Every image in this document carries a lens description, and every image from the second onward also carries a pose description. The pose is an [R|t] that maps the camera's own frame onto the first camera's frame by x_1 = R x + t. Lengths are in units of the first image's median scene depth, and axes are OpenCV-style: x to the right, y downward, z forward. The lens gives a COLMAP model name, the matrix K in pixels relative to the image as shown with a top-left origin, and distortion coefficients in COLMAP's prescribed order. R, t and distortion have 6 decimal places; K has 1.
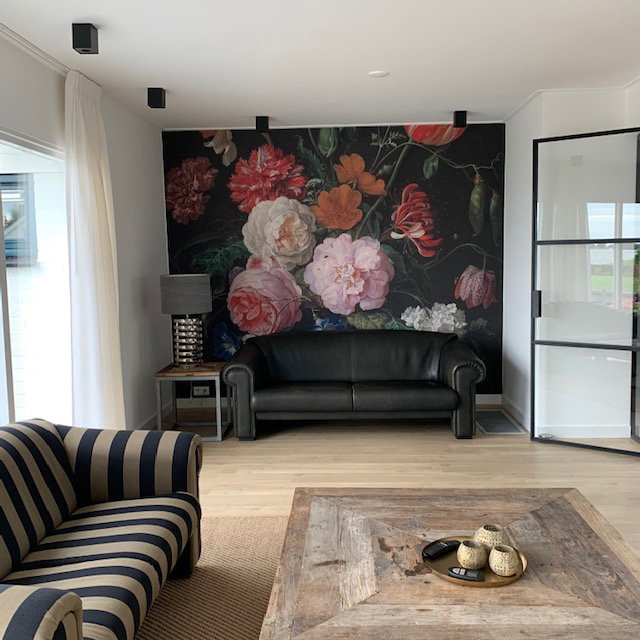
lens RADIAL K [[640.9, 0, 320.0], [0, 640.9, 320.0], [0, 0, 1]] dist [0.165009, -0.386411]
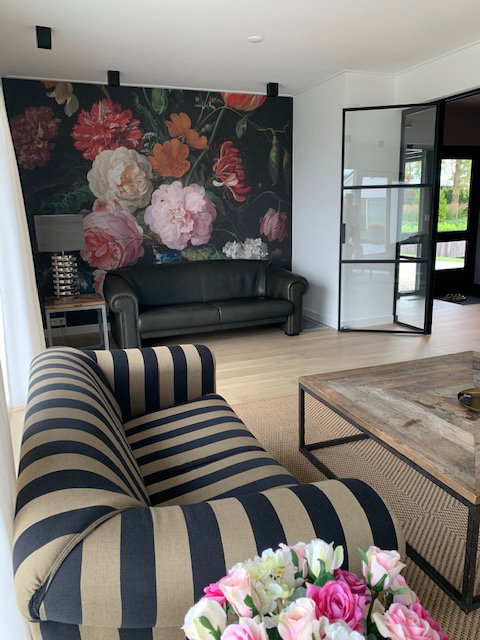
lens RADIAL K [[486.7, 0, 240.0], [0, 486.7, 320.0], [0, 0, 1]] dist [0.000511, -0.007357]
pose [[0.922052, -0.088225, 0.376877, -0.218192], [0.044368, 0.991350, 0.123520, 0.015480], [-0.384514, -0.097171, 0.917990, 0.098124]]
